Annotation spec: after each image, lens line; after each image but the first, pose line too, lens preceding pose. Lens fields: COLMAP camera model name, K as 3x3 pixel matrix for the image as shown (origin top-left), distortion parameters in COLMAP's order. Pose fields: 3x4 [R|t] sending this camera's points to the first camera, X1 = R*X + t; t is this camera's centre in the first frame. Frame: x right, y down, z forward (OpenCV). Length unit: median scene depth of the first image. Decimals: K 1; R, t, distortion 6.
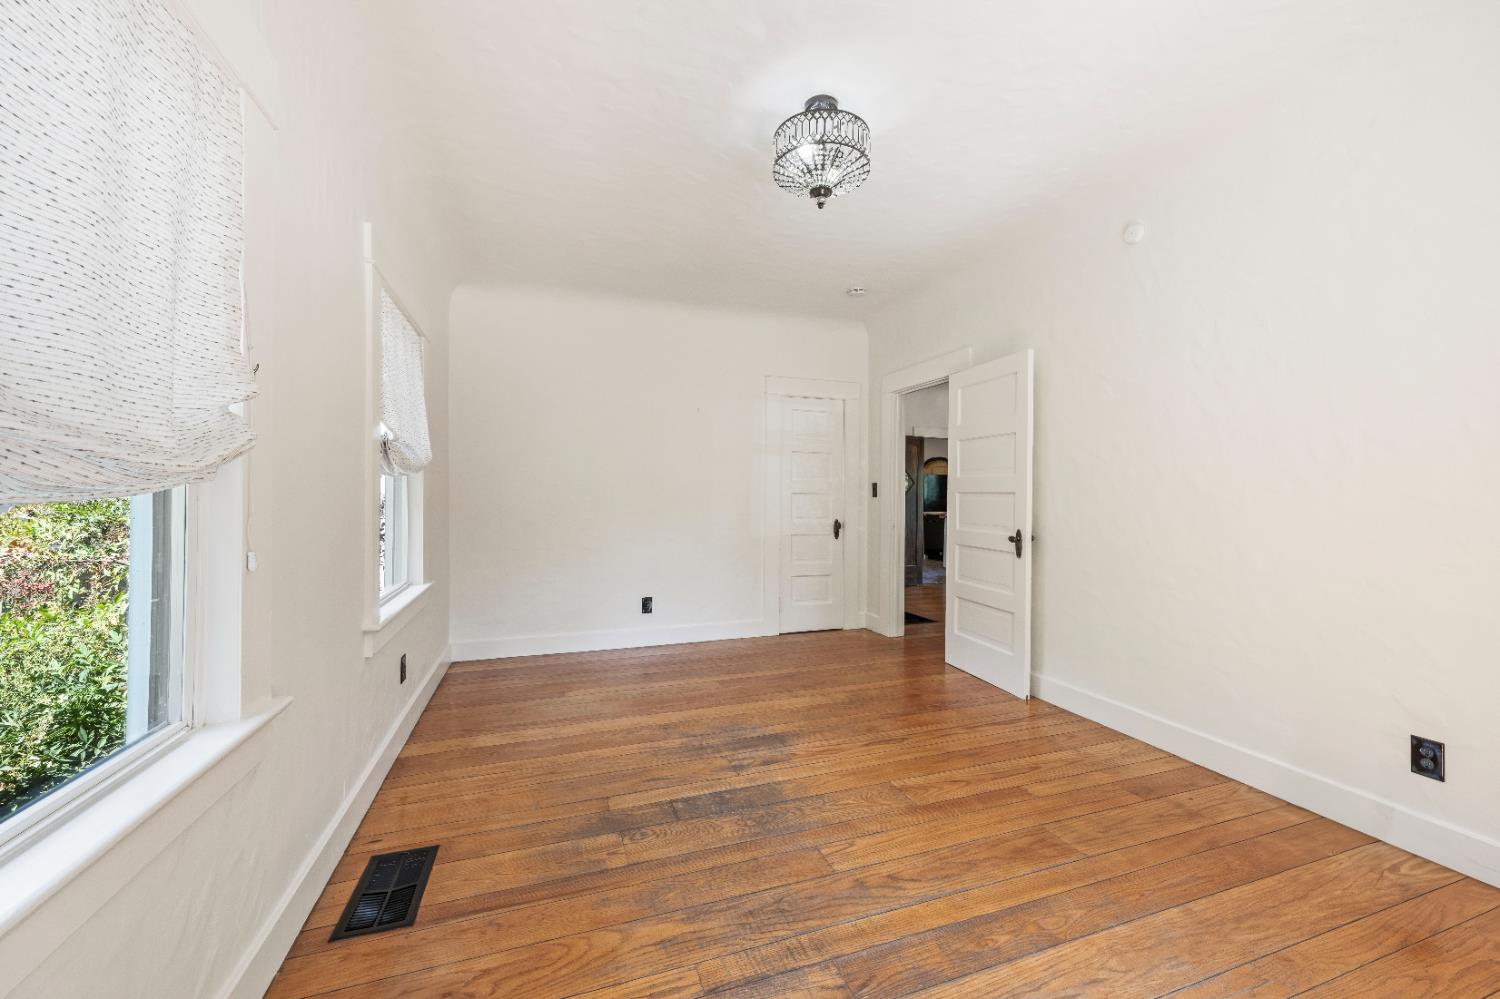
lens RADIAL K [[594.5, 0, 753.7], [0, 594.5, 499.2], [0, 0, 1]] dist [-0.002701, 0.000012]
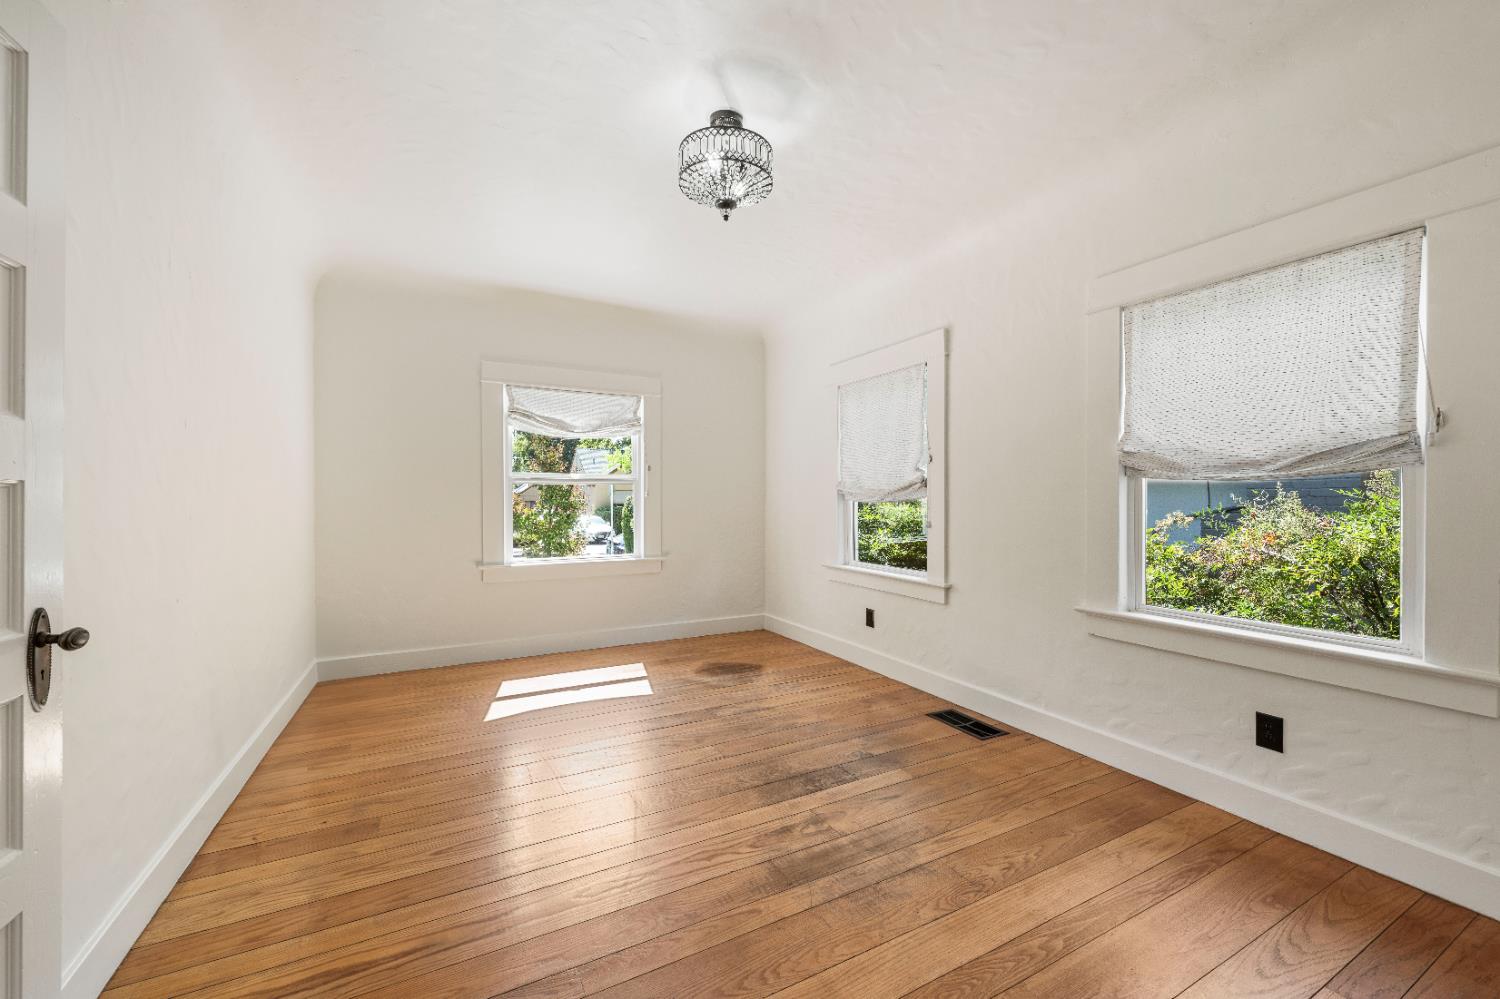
lens RADIAL K [[594.5, 0, 753.7], [0, 594.5, 499.2], [0, 0, 1]] dist [-0.002701, 0.000012]
pose [[-0.989293, -0.007389, -0.145757, 0.206775], [-0.007893, 0.999965, 0.002875, -0.009296], [0.145730, 0.003995, -0.989316, 1.989439]]
